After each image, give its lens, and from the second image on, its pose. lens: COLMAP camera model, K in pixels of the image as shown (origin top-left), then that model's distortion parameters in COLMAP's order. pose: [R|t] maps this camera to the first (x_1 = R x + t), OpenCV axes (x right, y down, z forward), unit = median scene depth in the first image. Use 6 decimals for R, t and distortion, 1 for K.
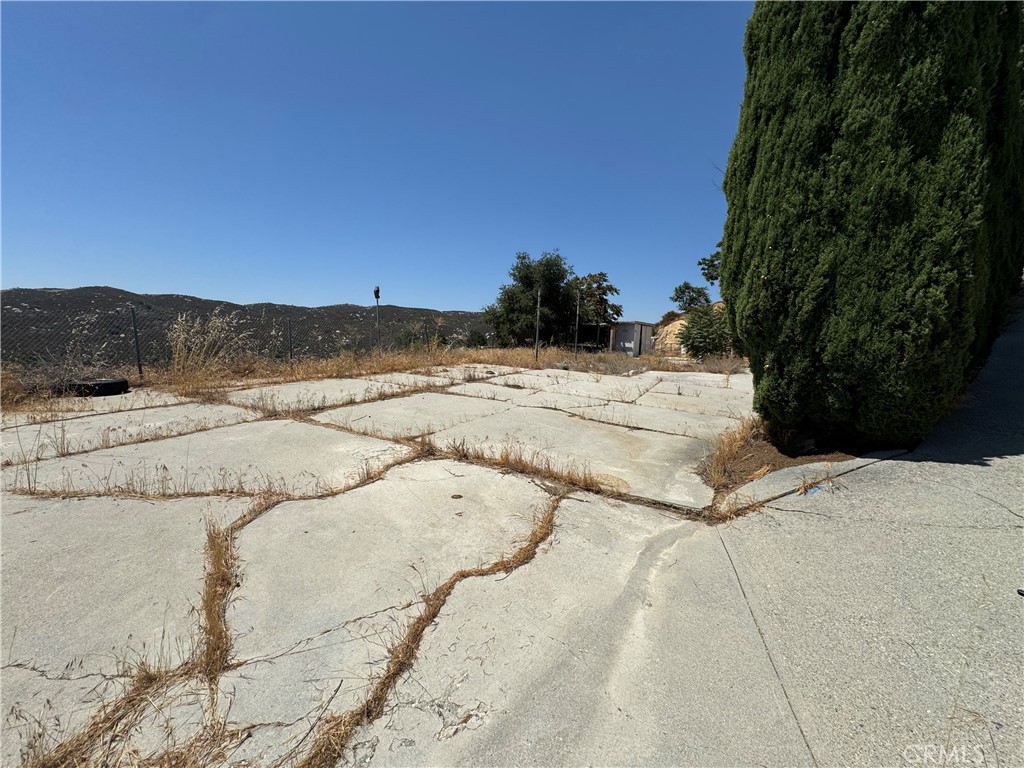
lens RADIAL K [[411.4, 0, 511.9], [0, 411.4, 381.9], [0, 0, 1]] dist [-0.001359, 0.000344]
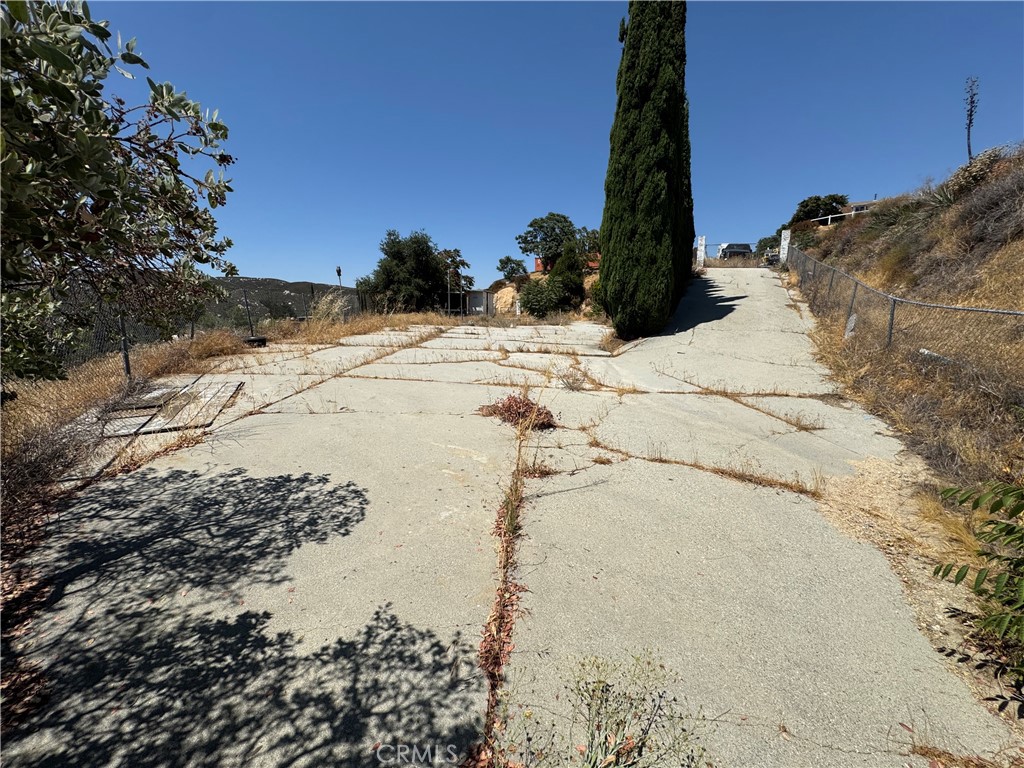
lens RADIAL K [[411.4, 0, 511.9], [0, 411.4, 381.9], [0, 0, 1]] dist [-0.001359, 0.000344]
pose [[0.900689, -0.104553, 0.421697, -1.252665], [0.071311, 0.993025, 0.093893, 0.129690], [-0.428573, -0.054497, 0.901862, -1.228944]]
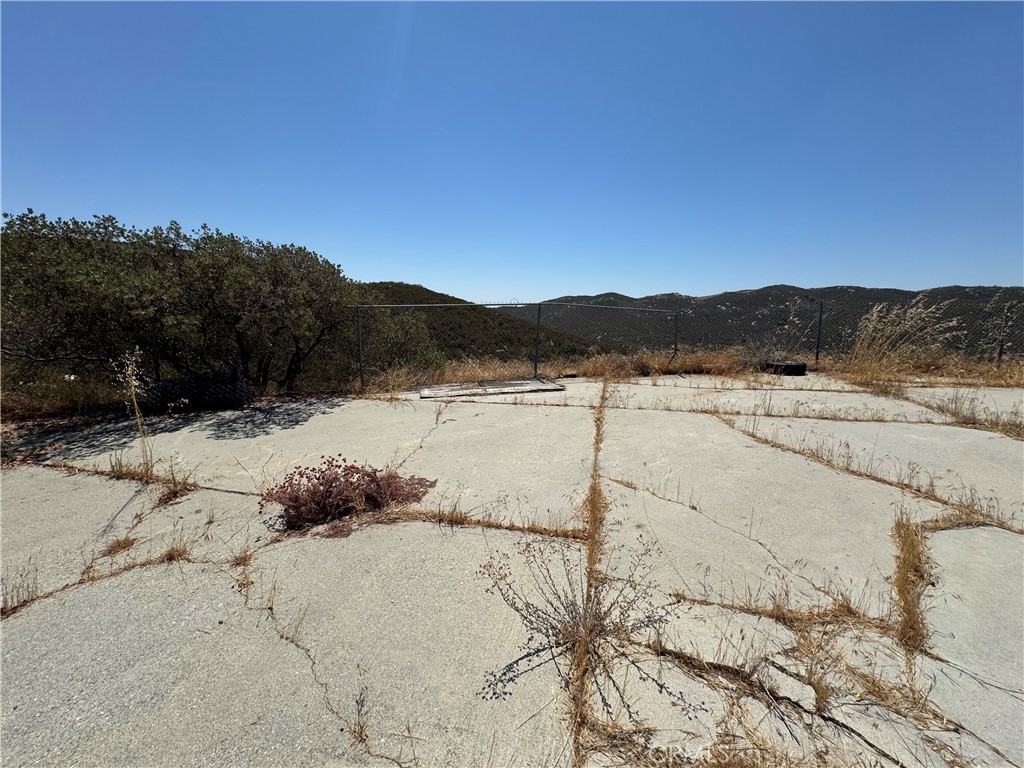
lens RADIAL K [[411.3, 0, 512.0], [0, 411.3, 382.2], [0, 0, 1]] dist [-0.002469, 0.001029]
pose [[0.229158, 0.132935, -0.964269, -0.017140], [-0.112151, 0.987639, 0.109505, 0.018361], [0.966907, 0.083049, 0.241234, -0.110851]]
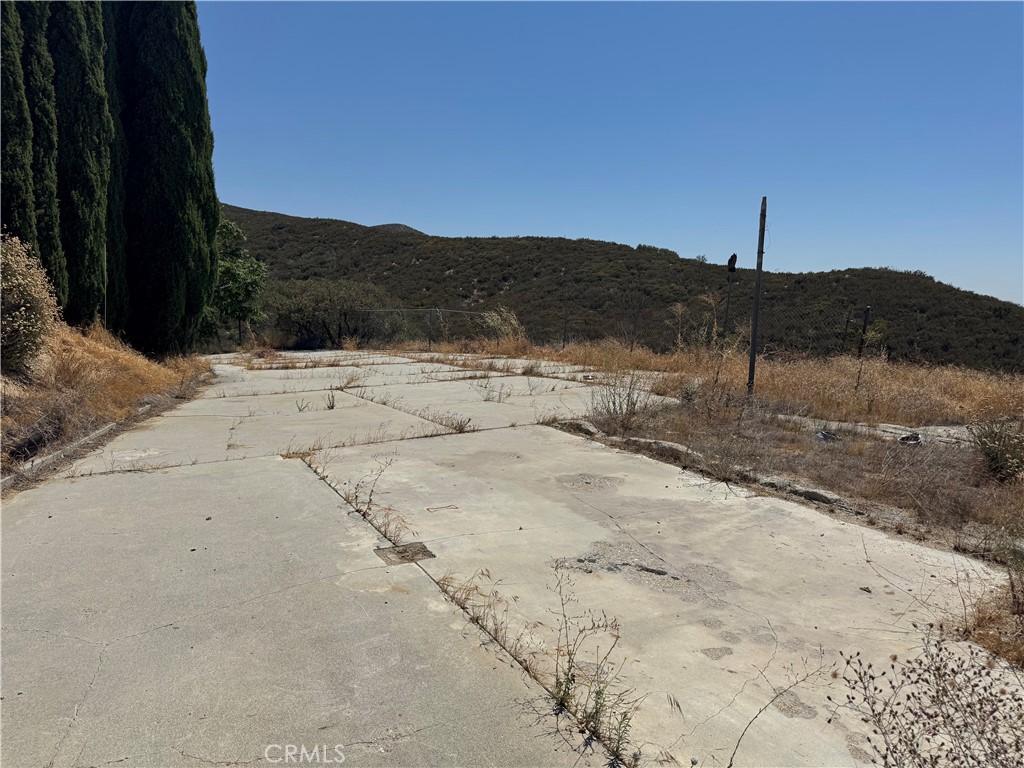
lens RADIAL K [[713.9, 0, 505.5], [0, 713.9, 387.9], [0, 0, 1]] dist [0.083314, -0.107845]
pose [[-0.564274, 0.043744, -0.824428, 2.661439], [-0.129621, 0.981516, 0.140797, -0.413156], [0.815349, 0.186312, -0.548174, 4.267586]]
